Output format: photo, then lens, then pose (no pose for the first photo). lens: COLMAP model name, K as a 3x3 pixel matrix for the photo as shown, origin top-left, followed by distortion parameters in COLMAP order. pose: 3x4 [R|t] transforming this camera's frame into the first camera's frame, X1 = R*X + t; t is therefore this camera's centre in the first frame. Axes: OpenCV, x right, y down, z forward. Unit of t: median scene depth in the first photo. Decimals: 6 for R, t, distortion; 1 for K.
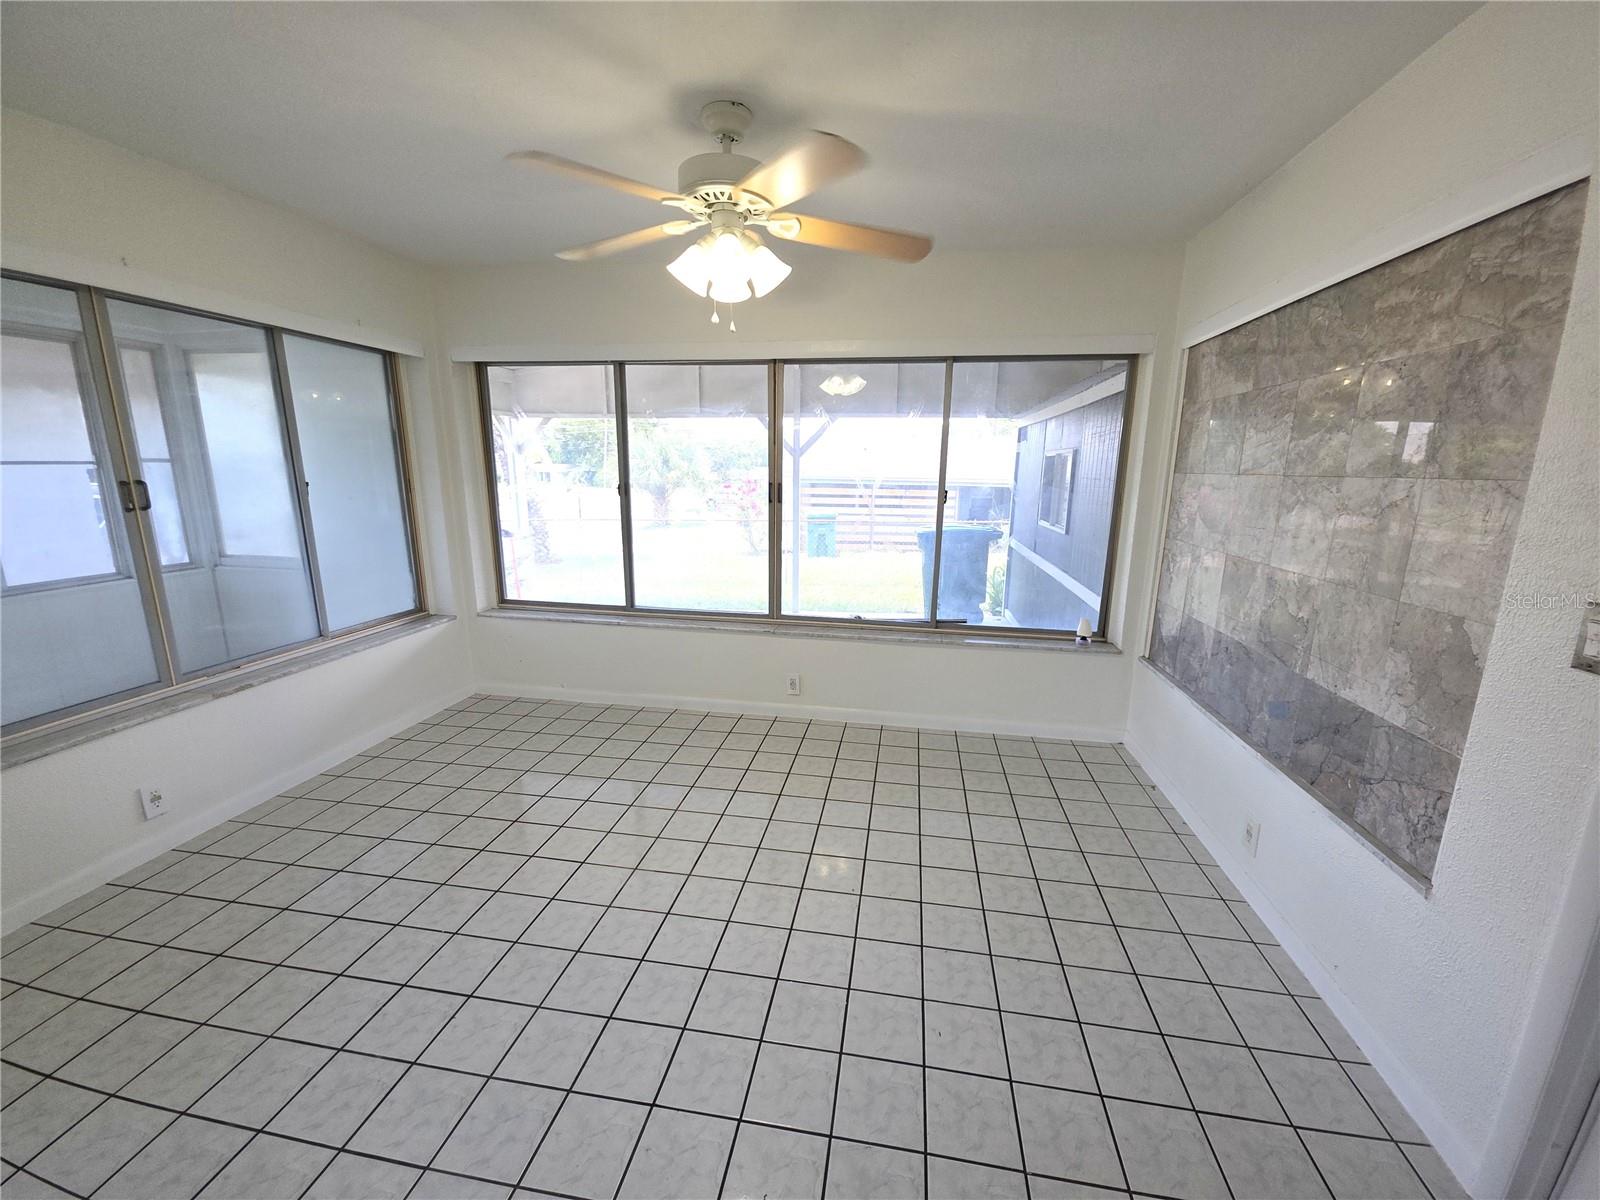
lens RADIAL K [[636.3, 0, 800.6], [0, 636.3, 604.1], [0, 0, 1]] dist [0.010110, -0.006852]
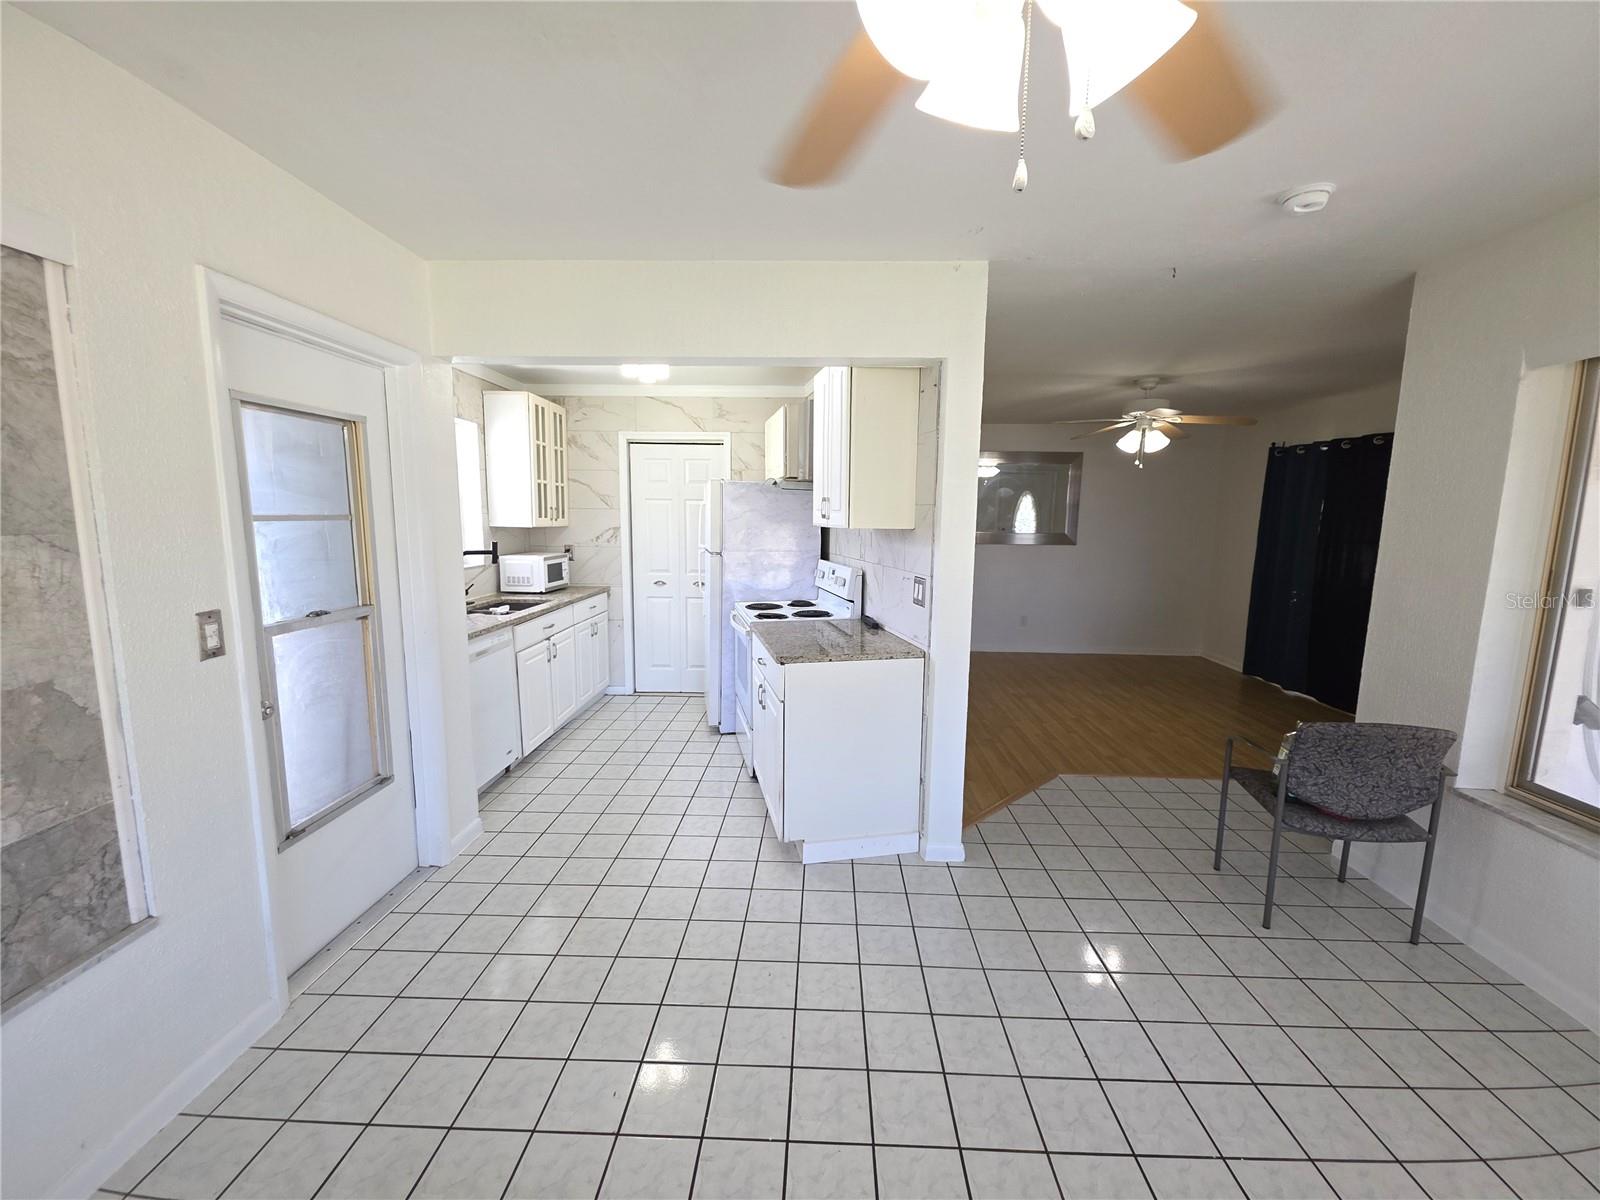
lens RADIAL K [[636.3, 0, 809.2], [0, 636.3, 601.9], [0, 0, 1]] dist [0.010110, -0.006852]
pose [[-0.989150, -0.004201, -0.146848, 0.066228], [-0.053983, 0.940054, 0.336726, -0.383279], [0.136630, 0.340999, -0.930081, 1.649859]]
